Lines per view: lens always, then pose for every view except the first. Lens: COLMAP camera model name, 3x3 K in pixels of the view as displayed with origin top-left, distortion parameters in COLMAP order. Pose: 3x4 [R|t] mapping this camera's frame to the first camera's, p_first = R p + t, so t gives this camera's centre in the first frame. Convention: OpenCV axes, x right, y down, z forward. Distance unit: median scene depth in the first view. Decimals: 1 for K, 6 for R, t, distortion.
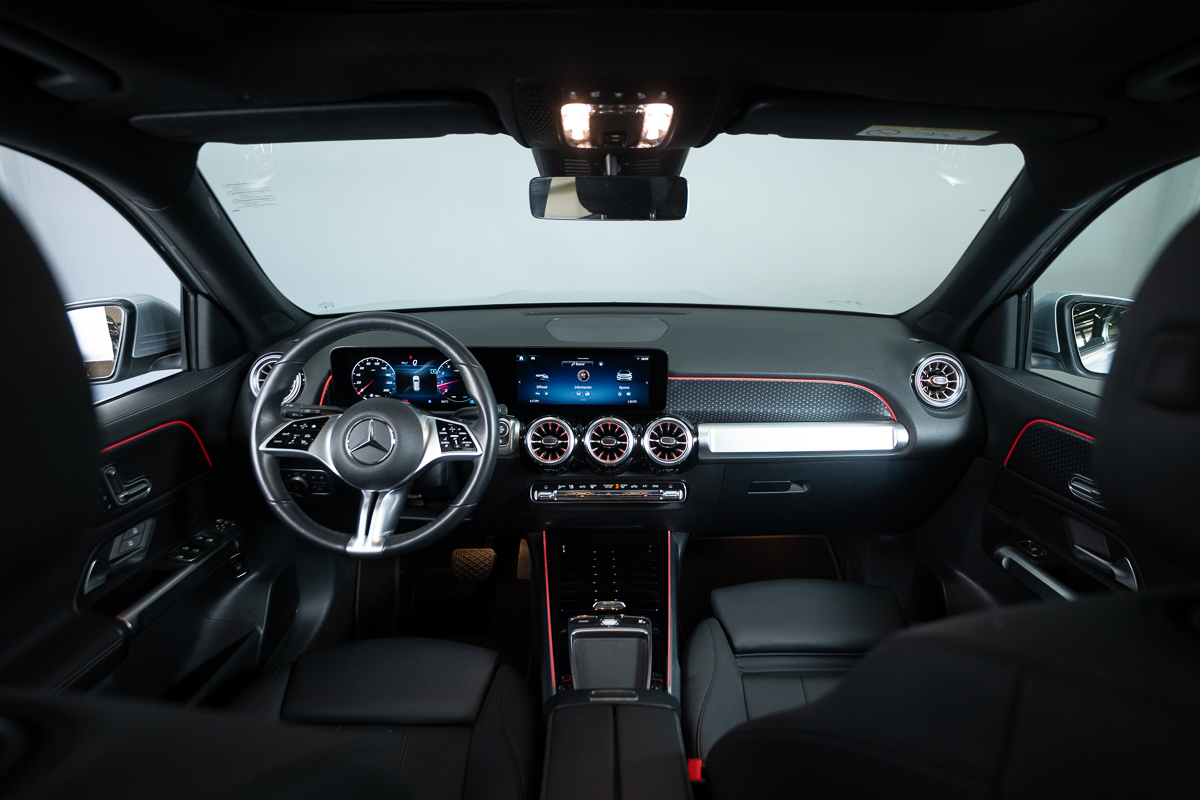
lens RADIAL K [[643.7, 0, 599.1], [0, 643.7, 400.5], [0, 0, 1]] dist [-0.002196, -0.001152]
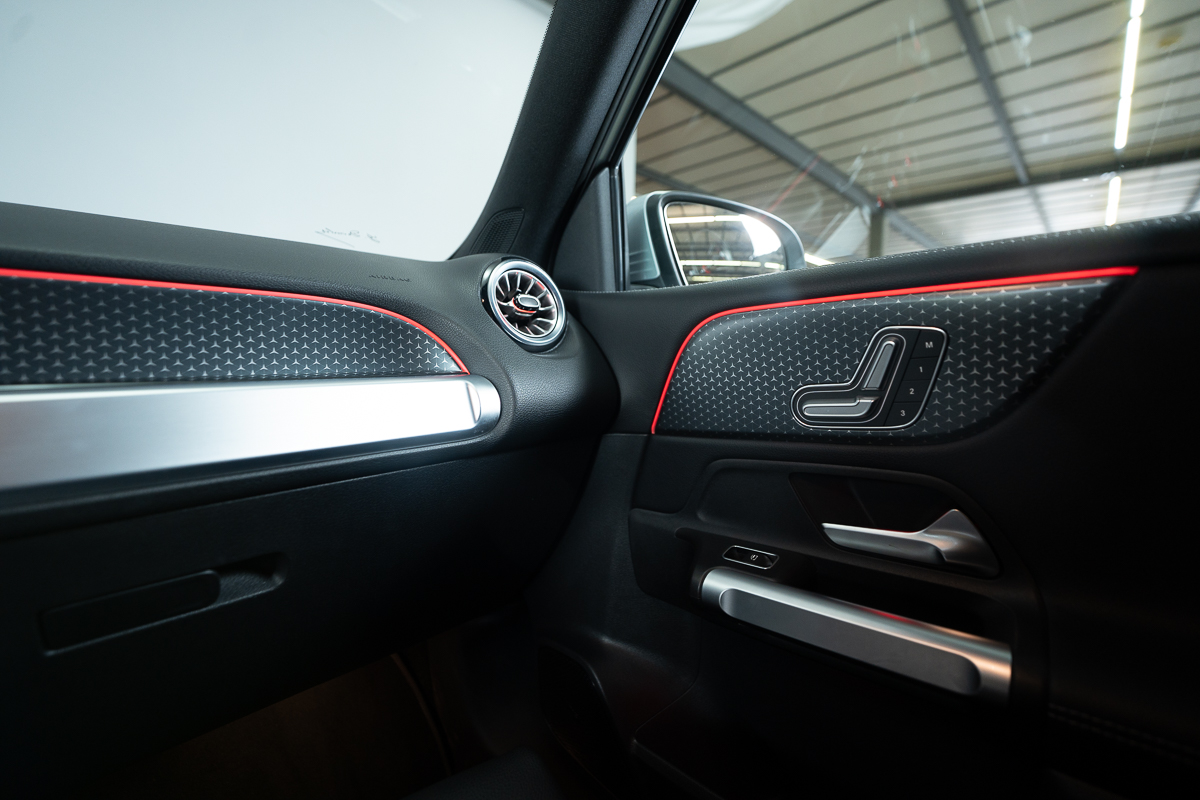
lens RADIAL K [[489.7, 0, 598.2], [0, 489.7, 401.4], [0, 0, 1]] dist [-0.028054, 0.000933]
pose [[0.731348, -0.069809, 0.678422, 0.292515], [0.214050, 0.967979, -0.131144, 0.120826], [-0.647543, 0.241128, 0.722873, 0.698471]]
